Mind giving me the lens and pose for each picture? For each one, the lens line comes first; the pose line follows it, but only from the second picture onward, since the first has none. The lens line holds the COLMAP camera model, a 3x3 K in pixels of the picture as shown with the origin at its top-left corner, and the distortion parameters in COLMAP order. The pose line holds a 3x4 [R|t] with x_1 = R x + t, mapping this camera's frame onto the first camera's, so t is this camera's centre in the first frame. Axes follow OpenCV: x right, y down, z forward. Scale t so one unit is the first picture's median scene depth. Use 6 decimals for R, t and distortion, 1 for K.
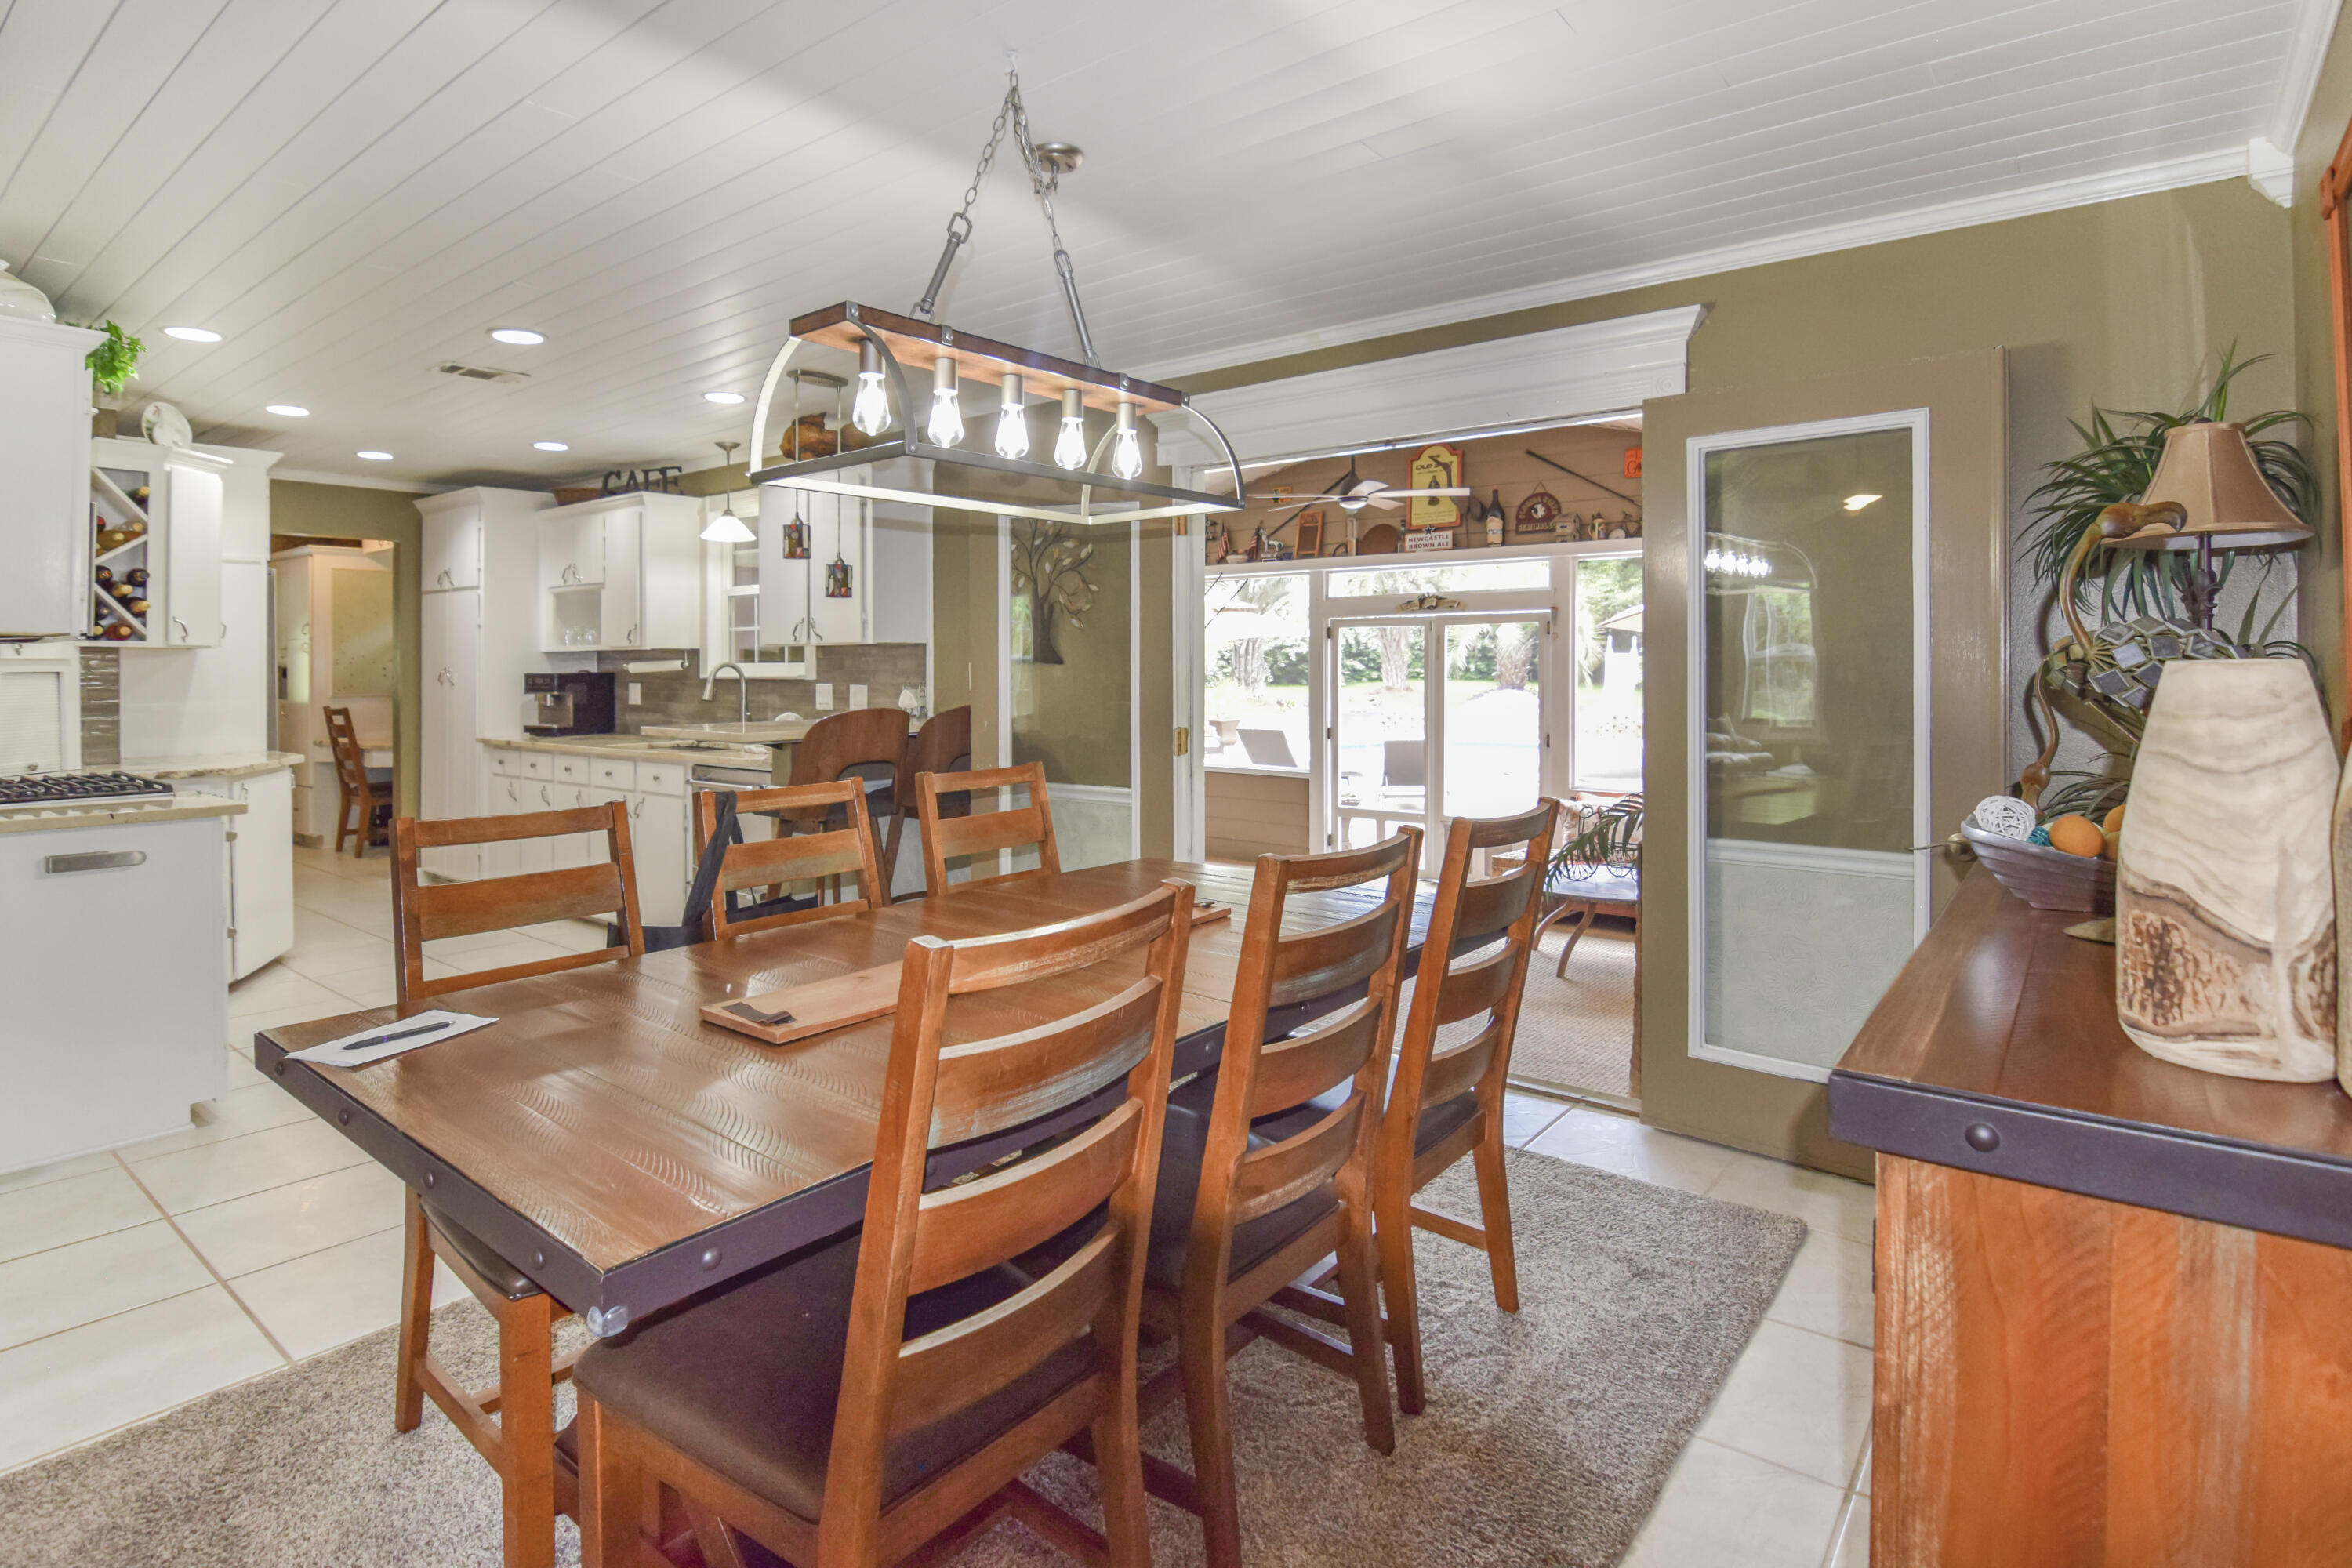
lens RADIAL K [[1184.4, 0, 1163.9], [0, 1184.4, 668.8], [0, 0, 1]] dist [-0.014066, -0.002949]
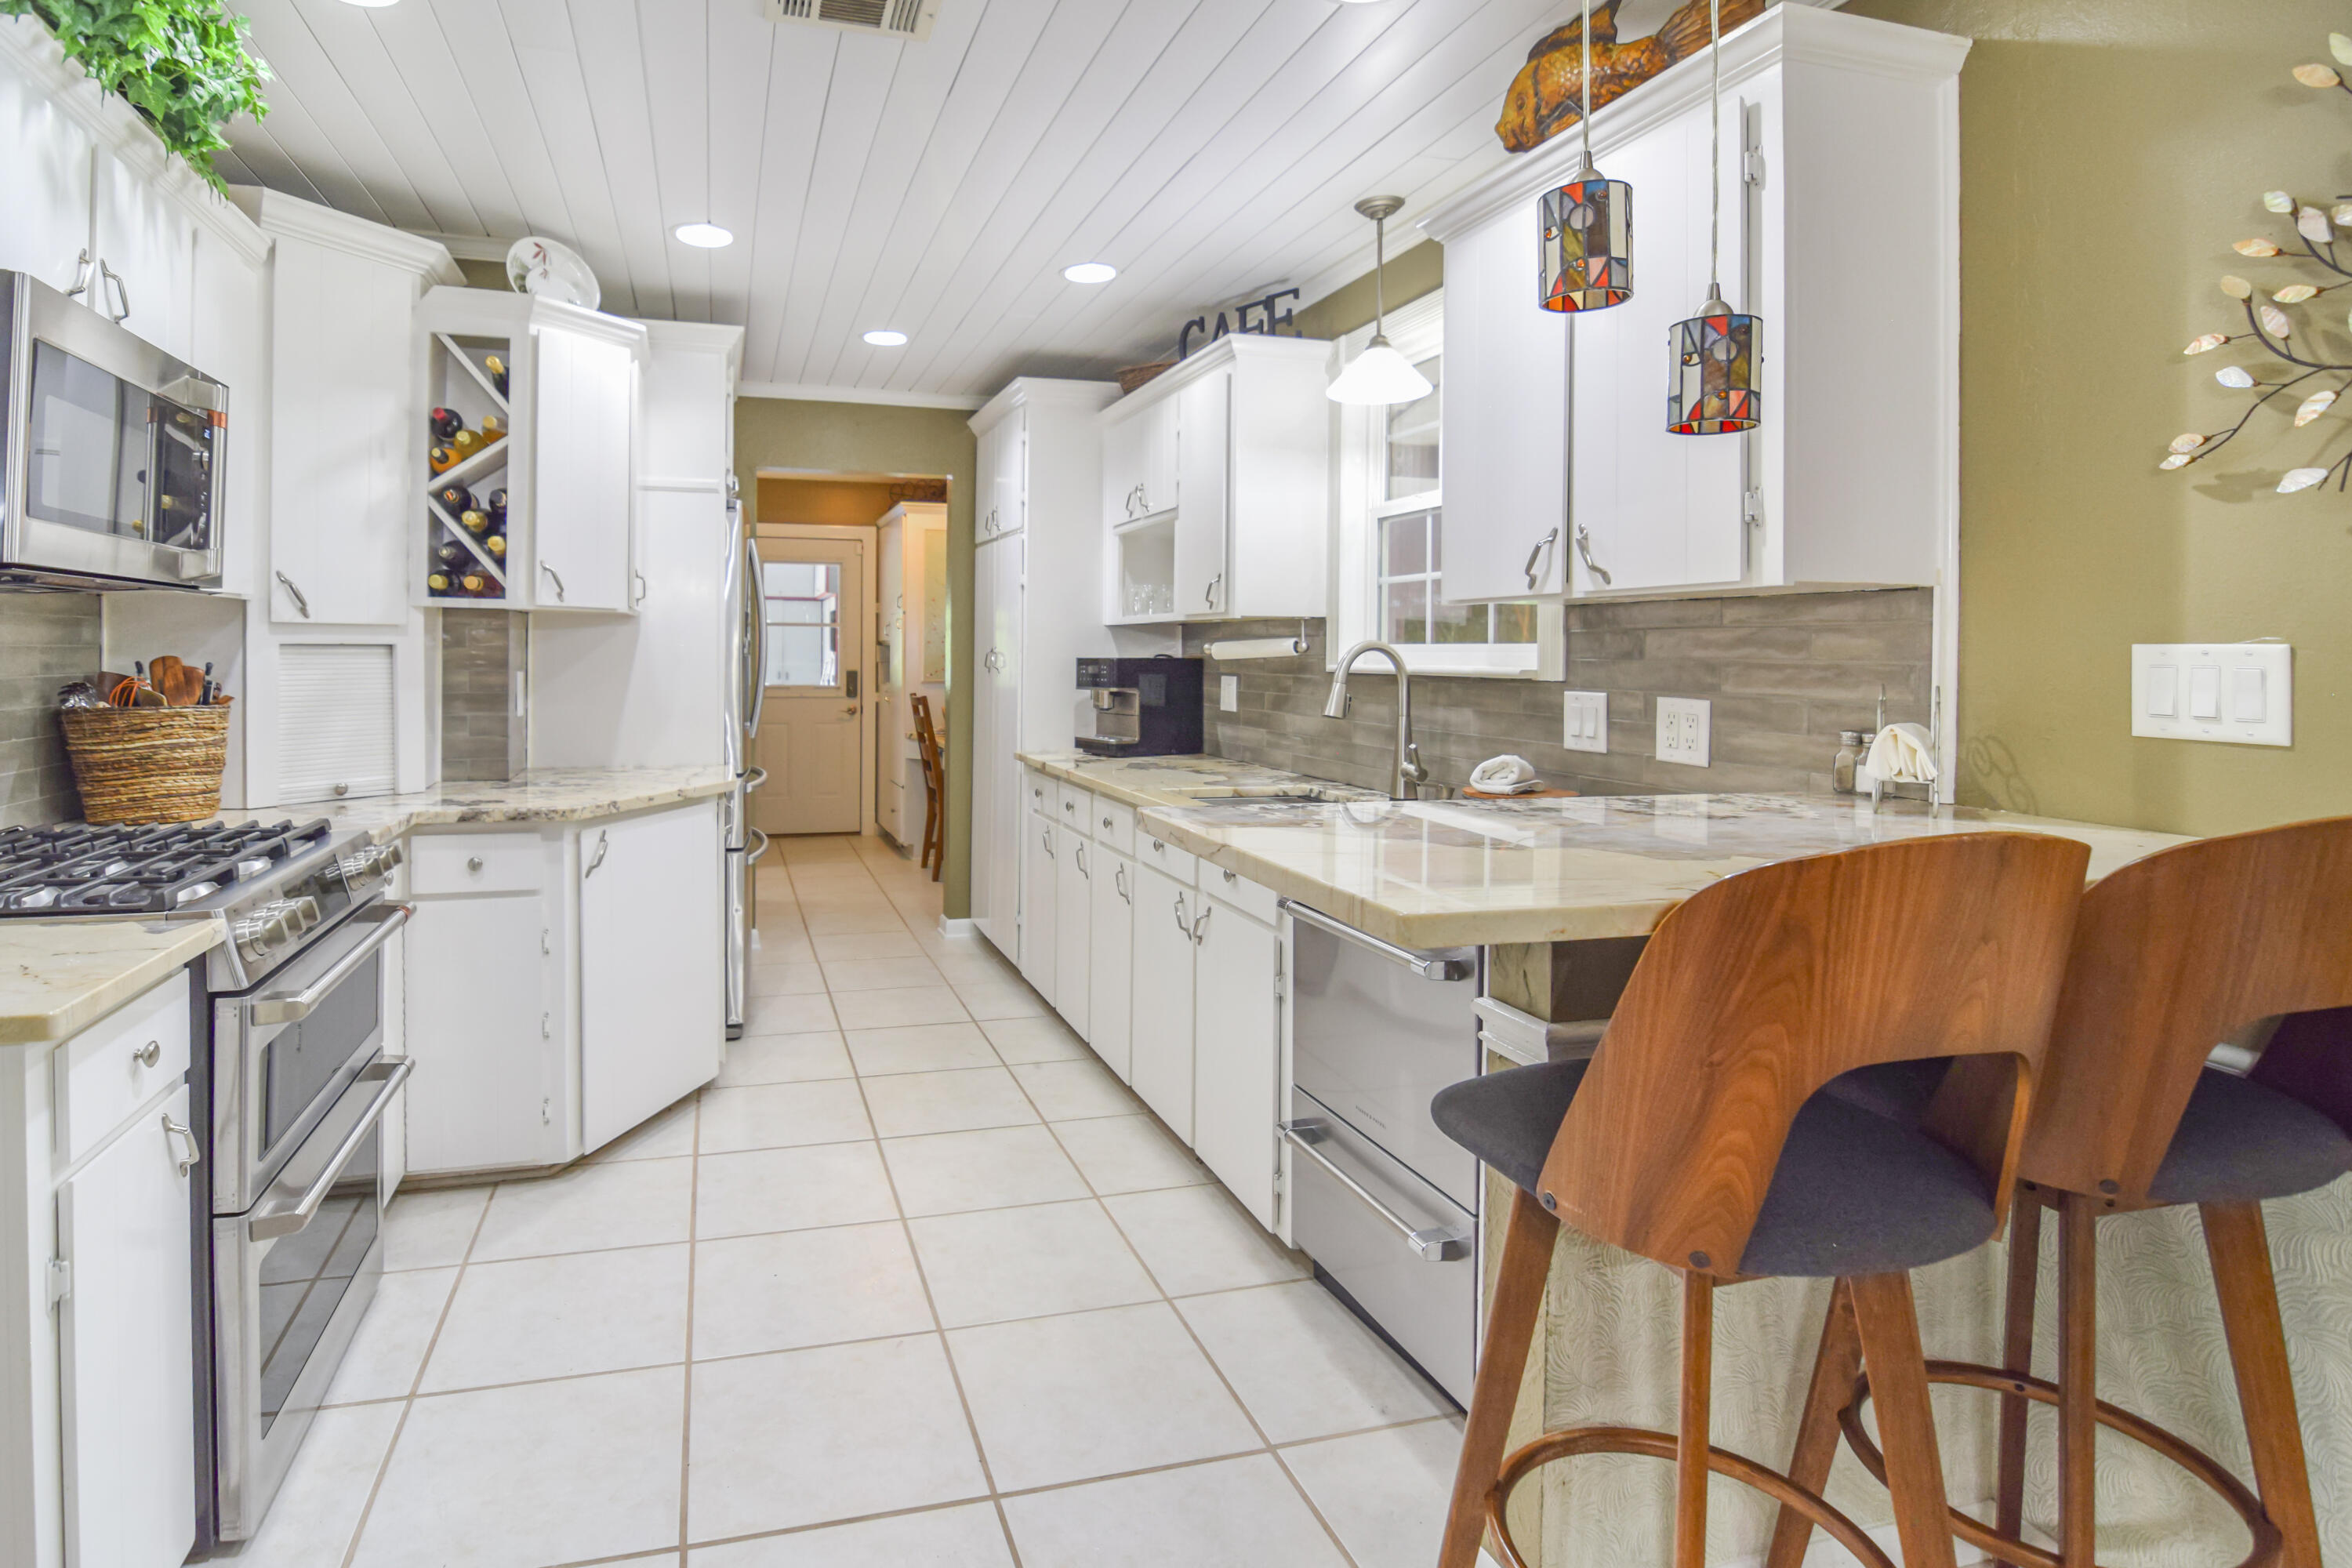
lens RADIAL K [[1184.4, 0, 1101.6], [0, 1184.4, 661.4], [0, 0, 1]] dist [-0.014066, -0.002949]
pose [[0.833047, 0.015857, -0.552975, -0.178242], [-0.013839, 0.999874, 0.007824, 0.000694], [0.553029, 0.001134, 0.833161, 0.491759]]
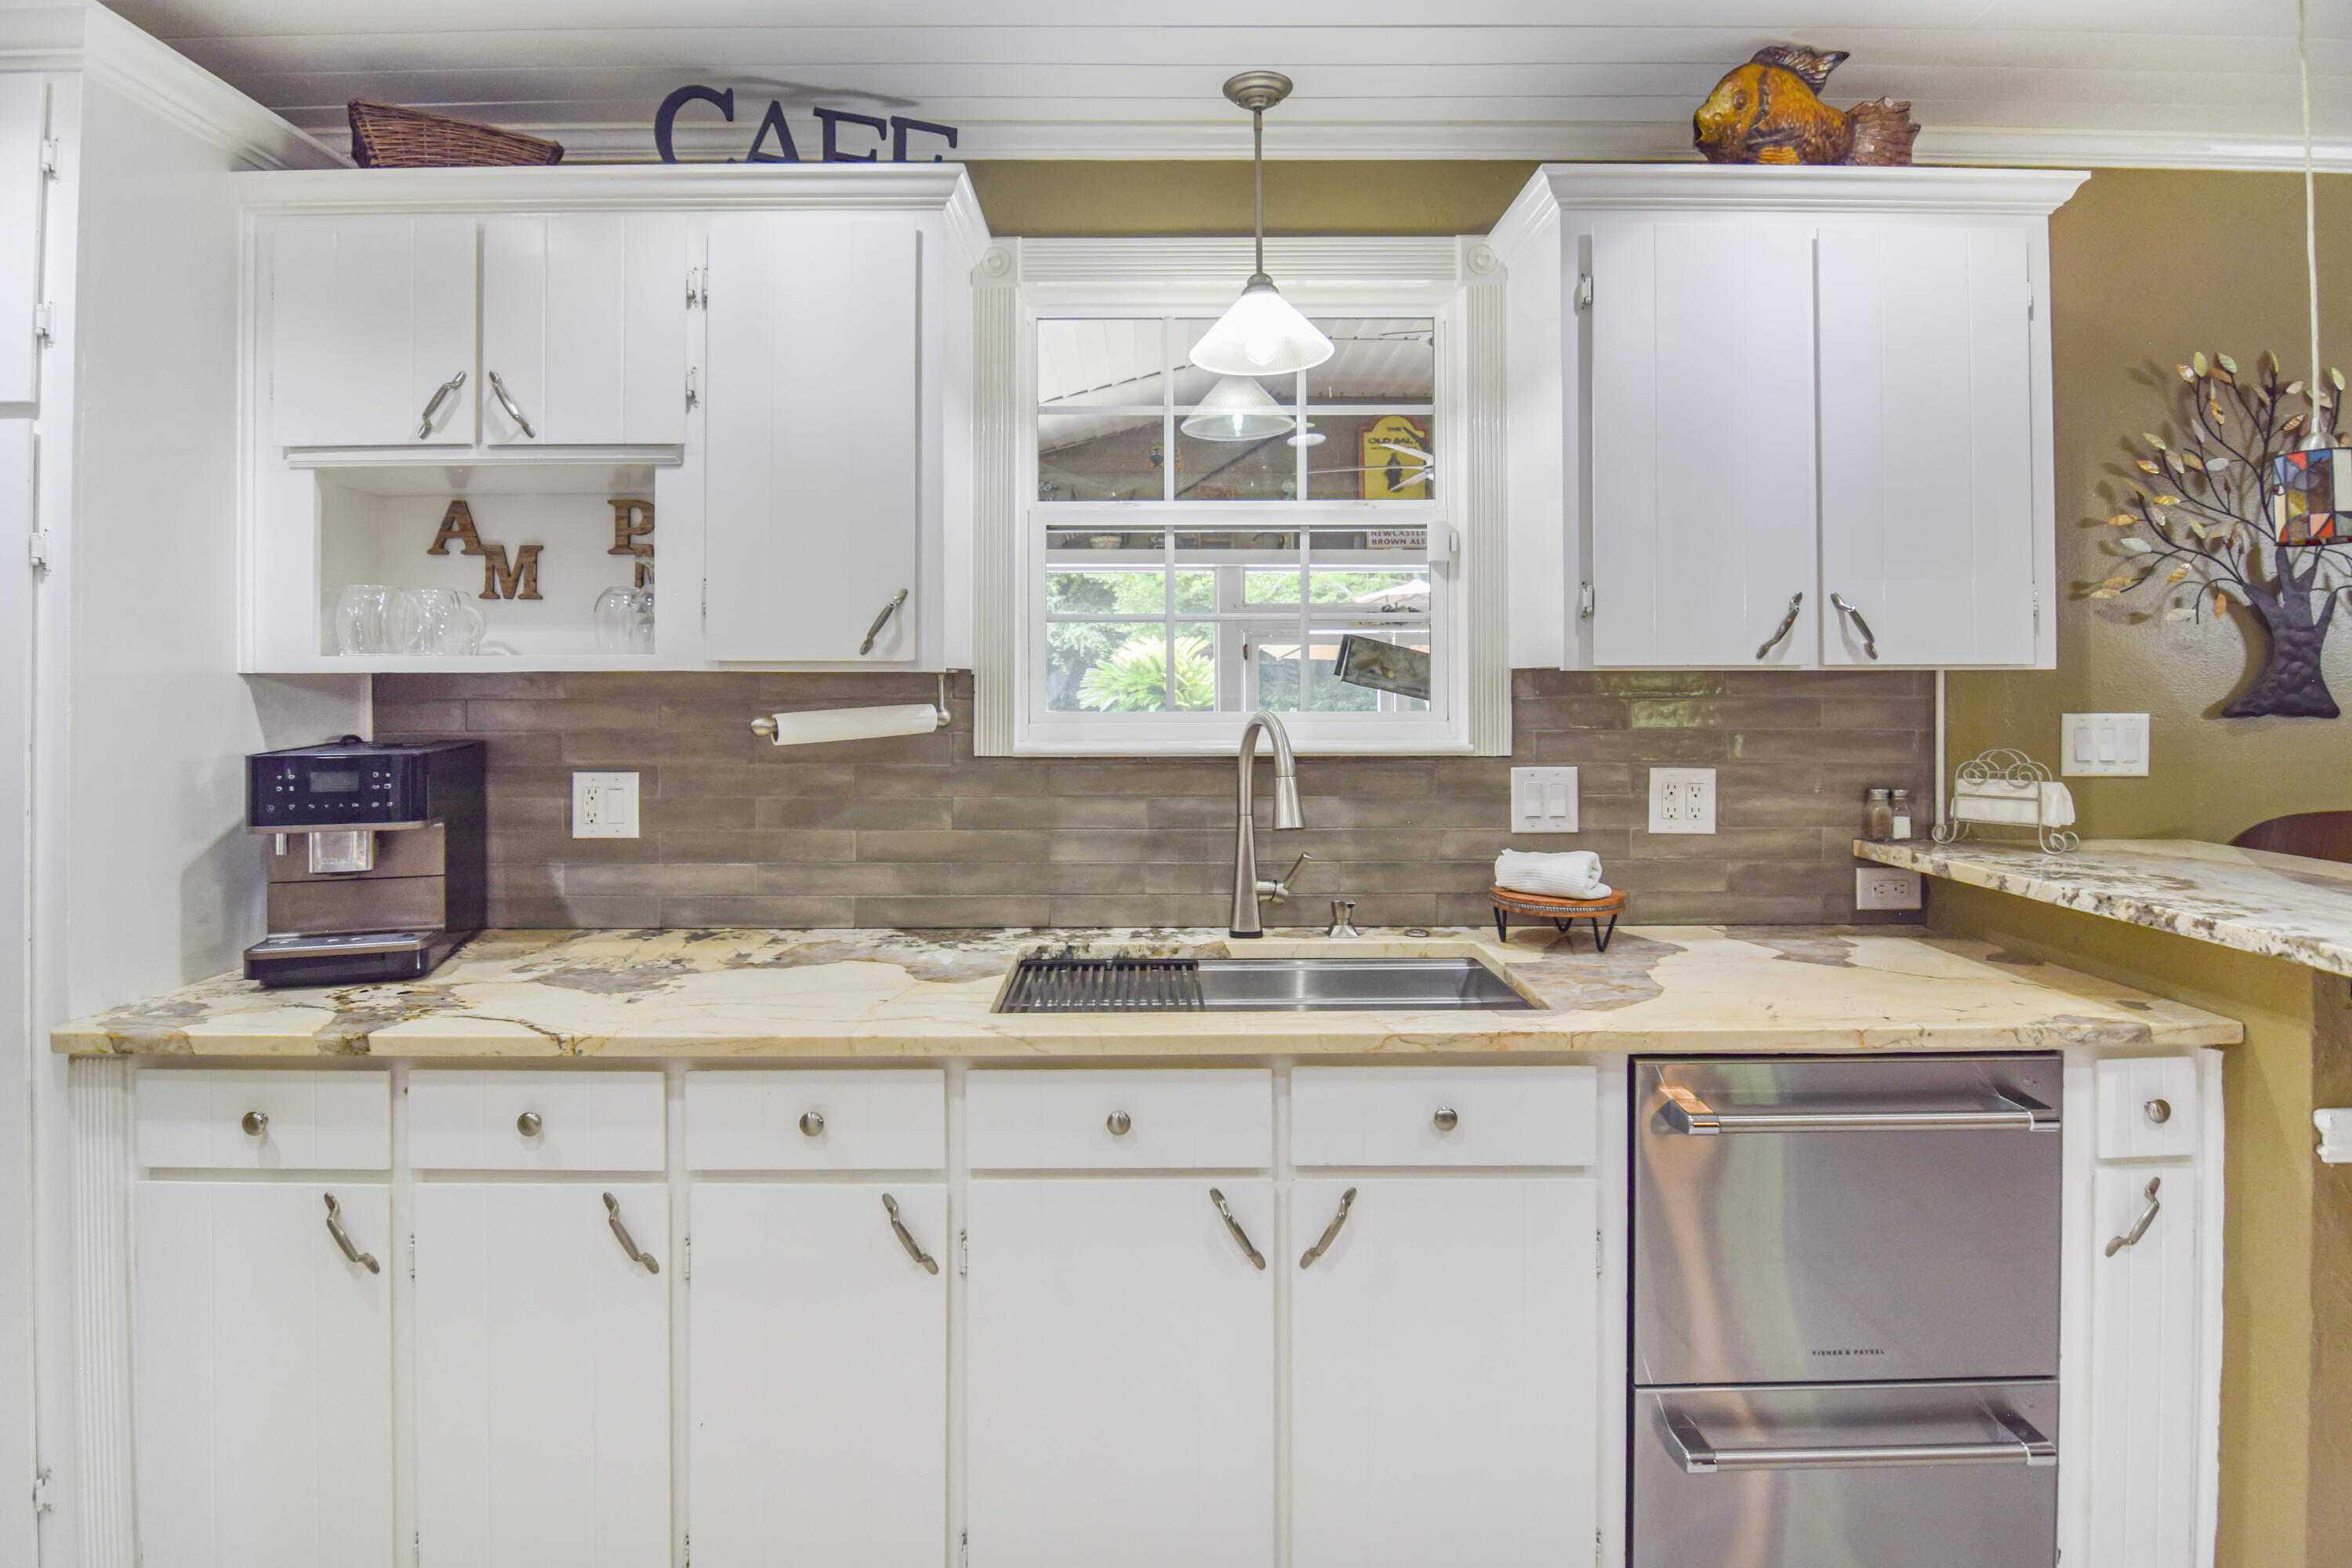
lens RADIAL K [[1184.4, 0, 1138.4], [0, 1184.4, 685.3], [0, 0, 1]] dist [-0.014066, -0.002949]
pose [[0.782162, 0.002632, 0.623070, -0.580880], [0.000839, 0.999986, -0.005277, -0.011059], [-0.623075, 0.004650, 0.782148, 0.710590]]
